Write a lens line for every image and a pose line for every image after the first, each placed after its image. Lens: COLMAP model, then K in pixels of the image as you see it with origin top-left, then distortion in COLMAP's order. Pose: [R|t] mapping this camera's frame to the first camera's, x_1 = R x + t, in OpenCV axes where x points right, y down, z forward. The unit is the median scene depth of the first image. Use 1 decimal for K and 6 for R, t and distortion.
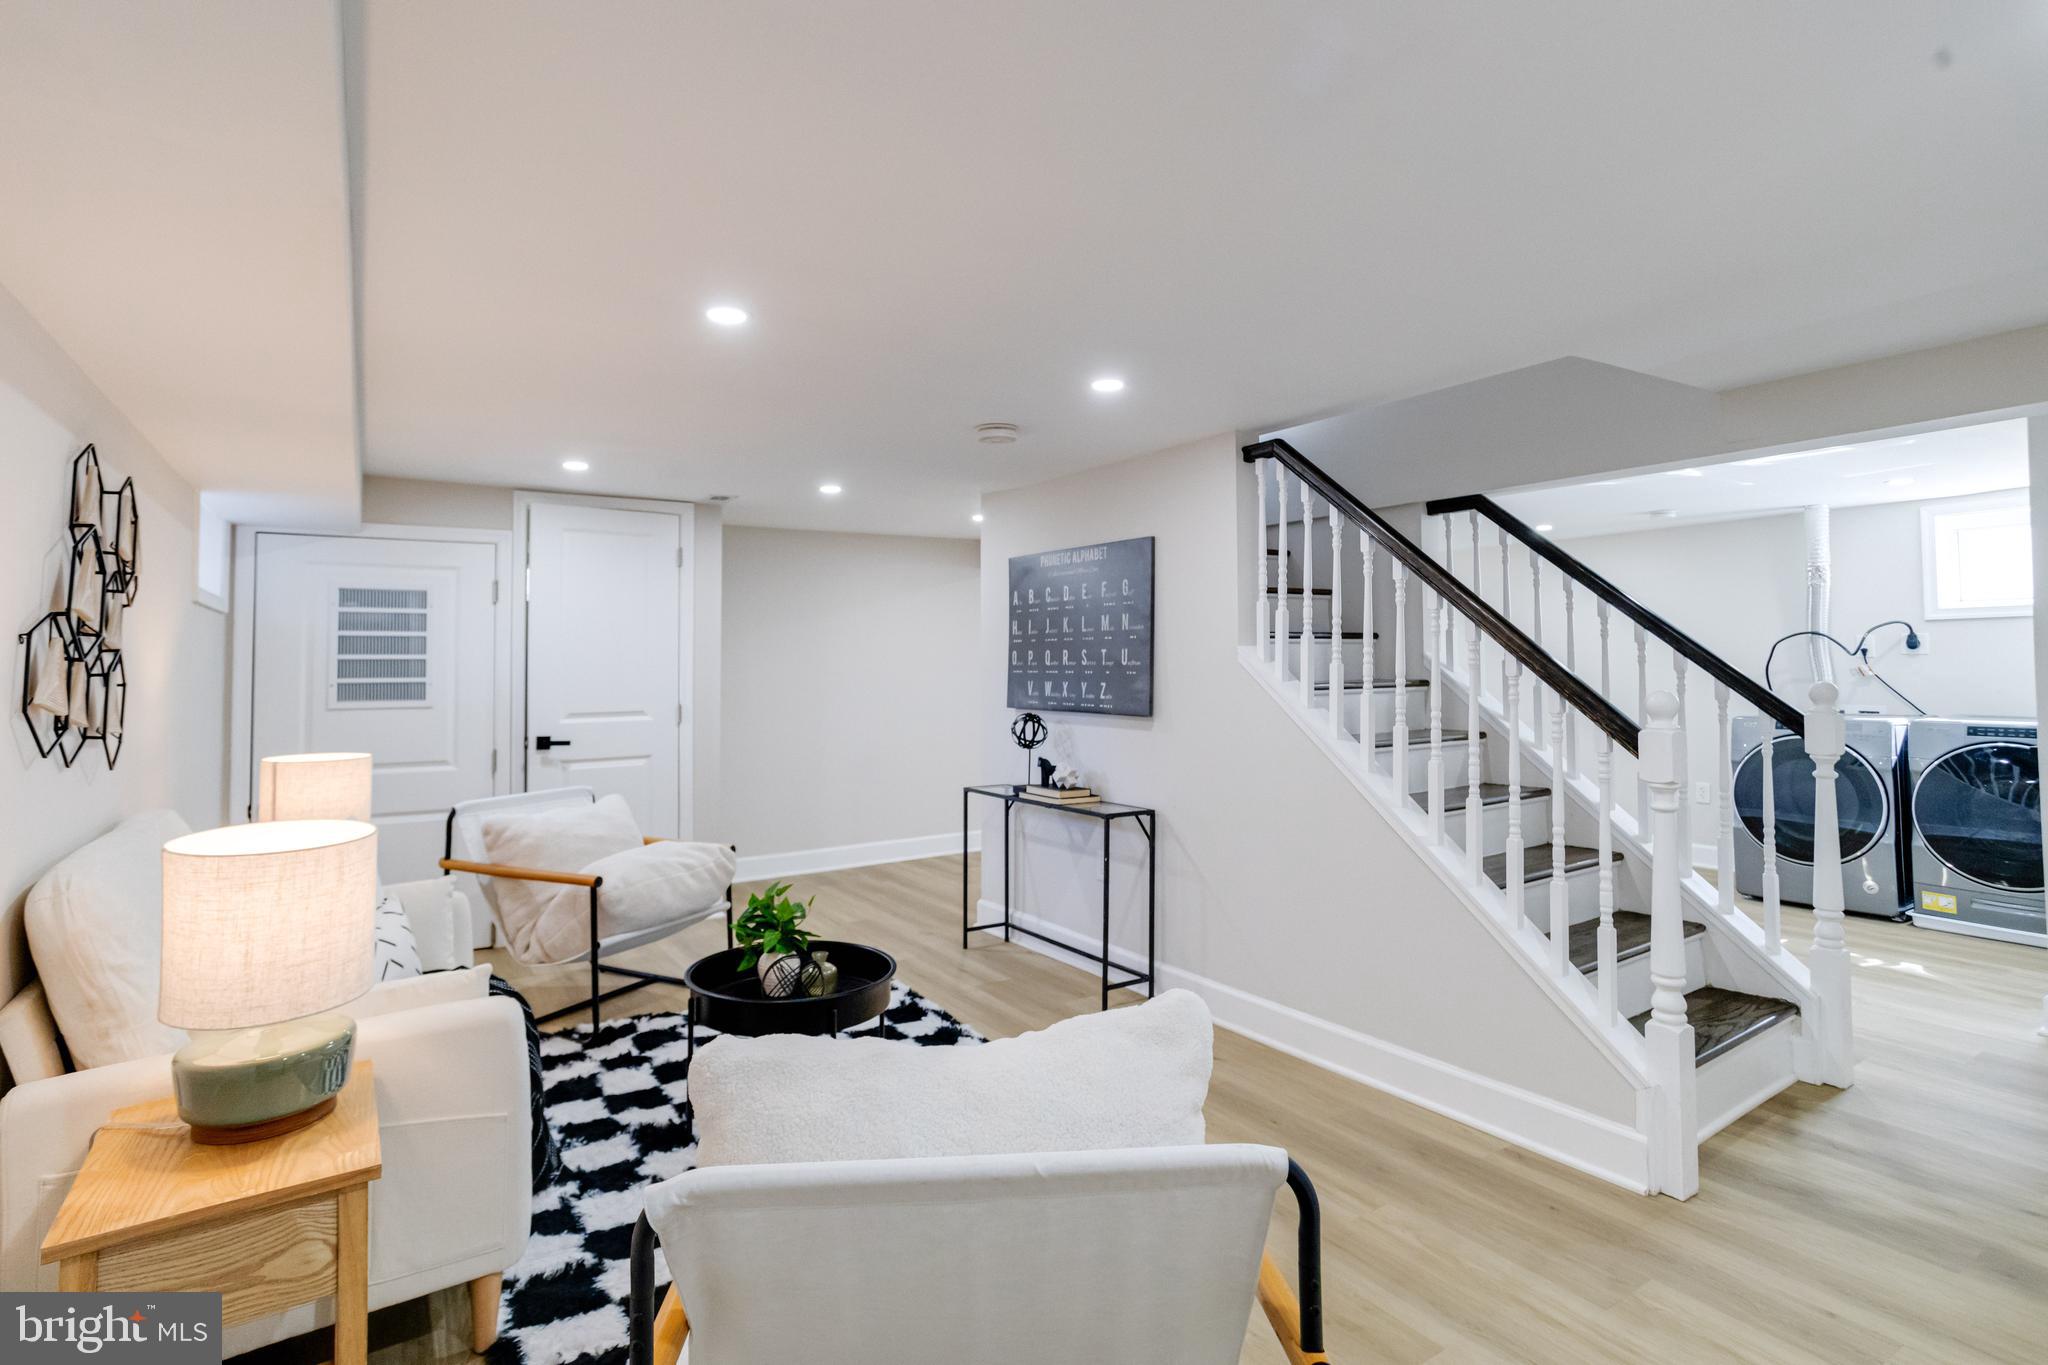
lens RADIAL K [[1012.4, 0, 1038.4], [0, 1012.4, 637.3], [0, 0, 1]] dist [-0.024990, 0.015969]
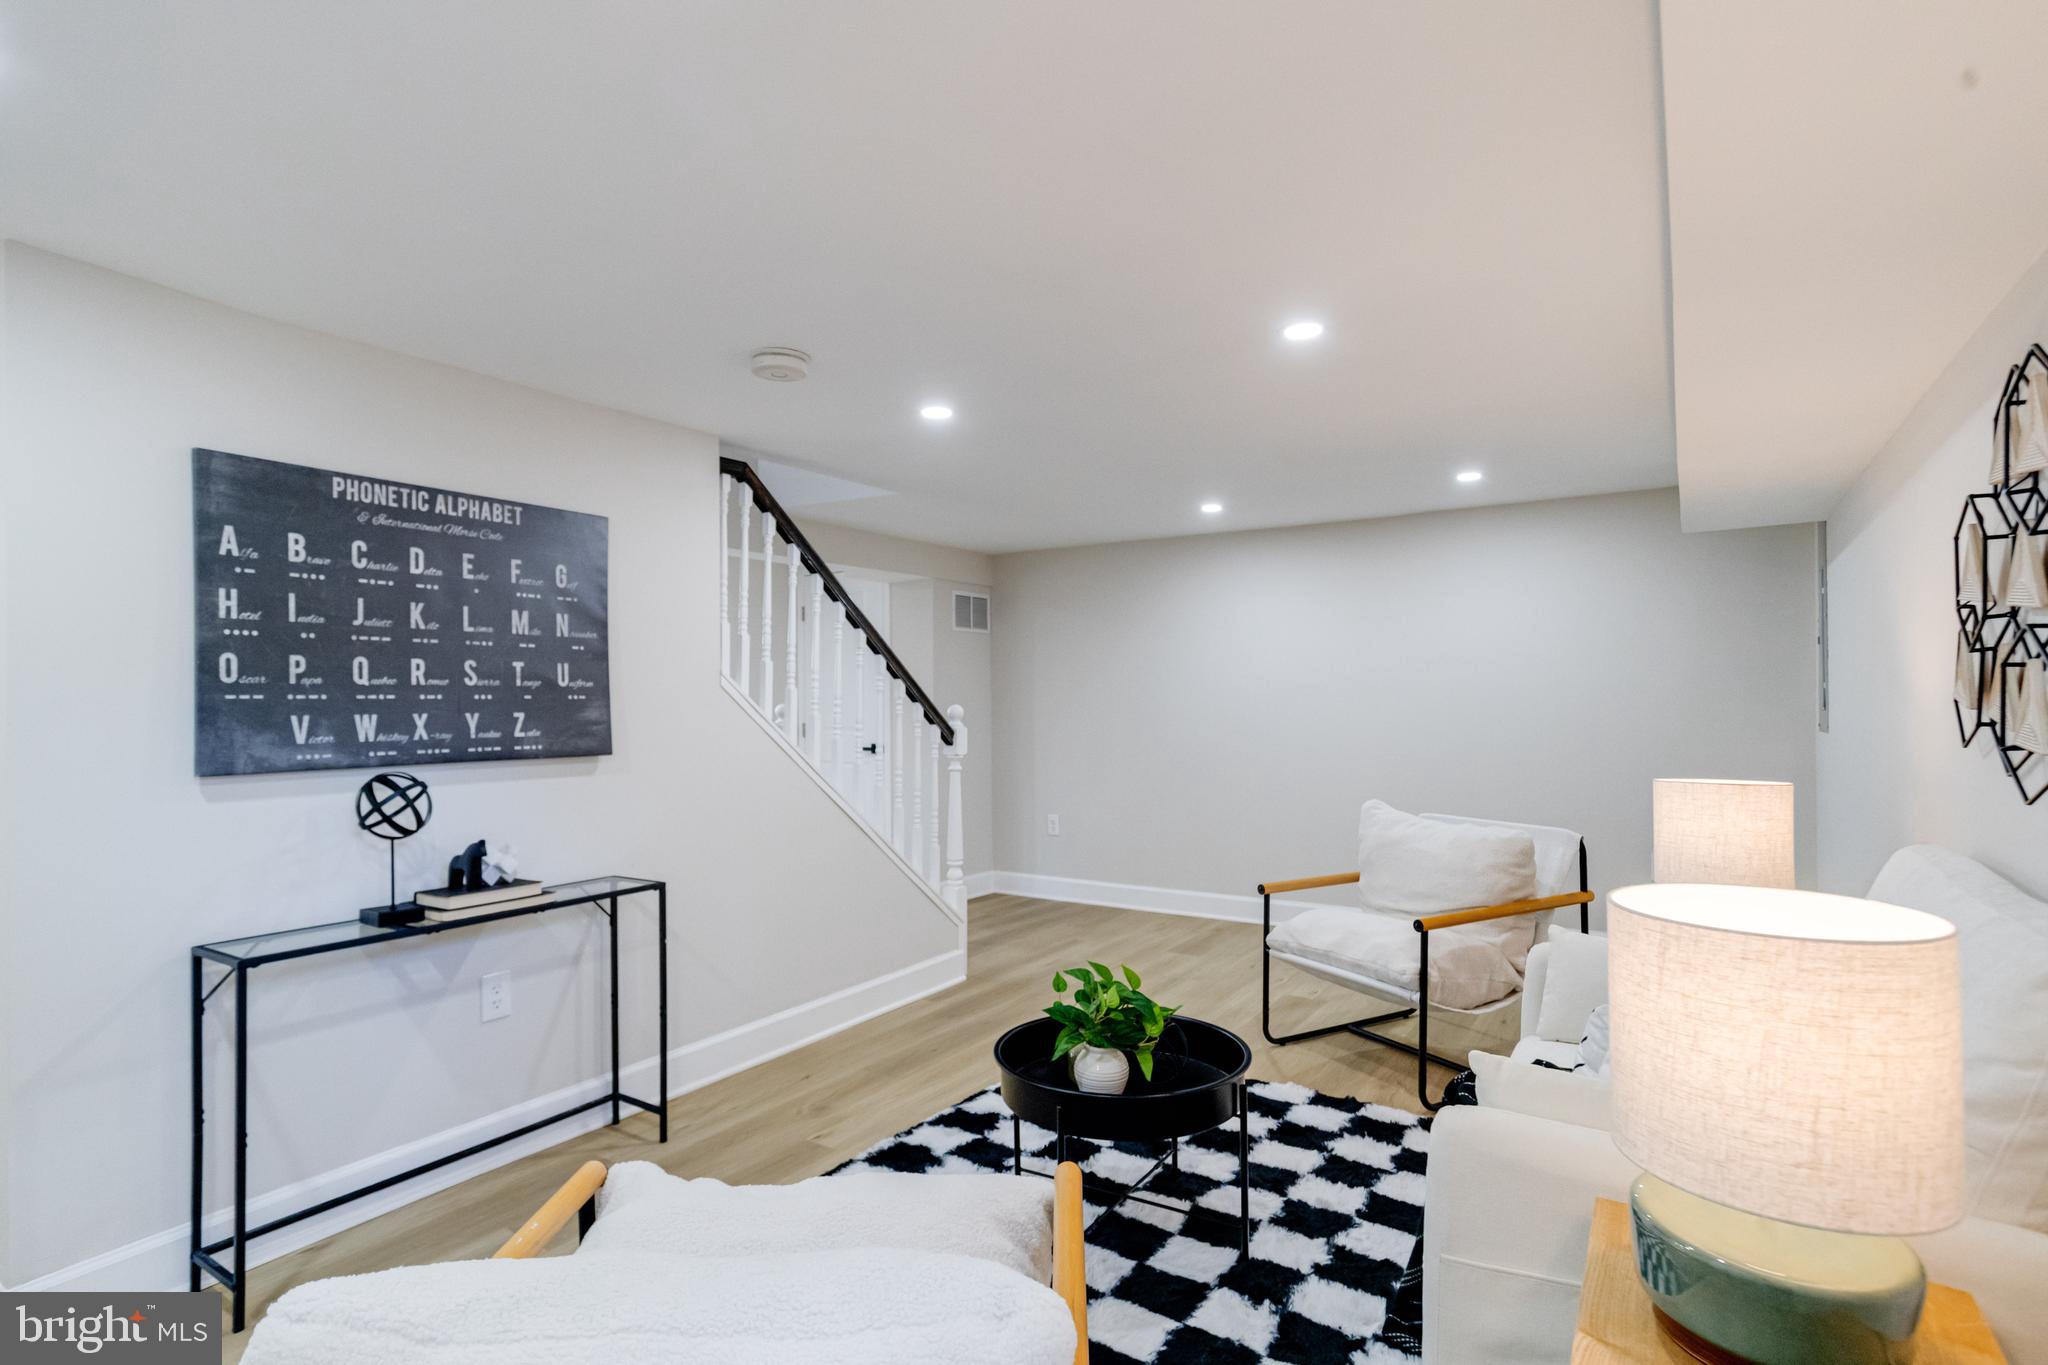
lens RADIAL K [[1012.4, 0, 979.4], [0, 1012.4, 675.2], [0, 0, 1]] dist [-0.024990, 0.015969]
pose [[-0.355129, 0.024098, 0.934507, -0.638729], [-0.019465, 0.999260, -0.033165, 0.035485], [-0.934615, -0.029967, -0.354398, 0.924735]]
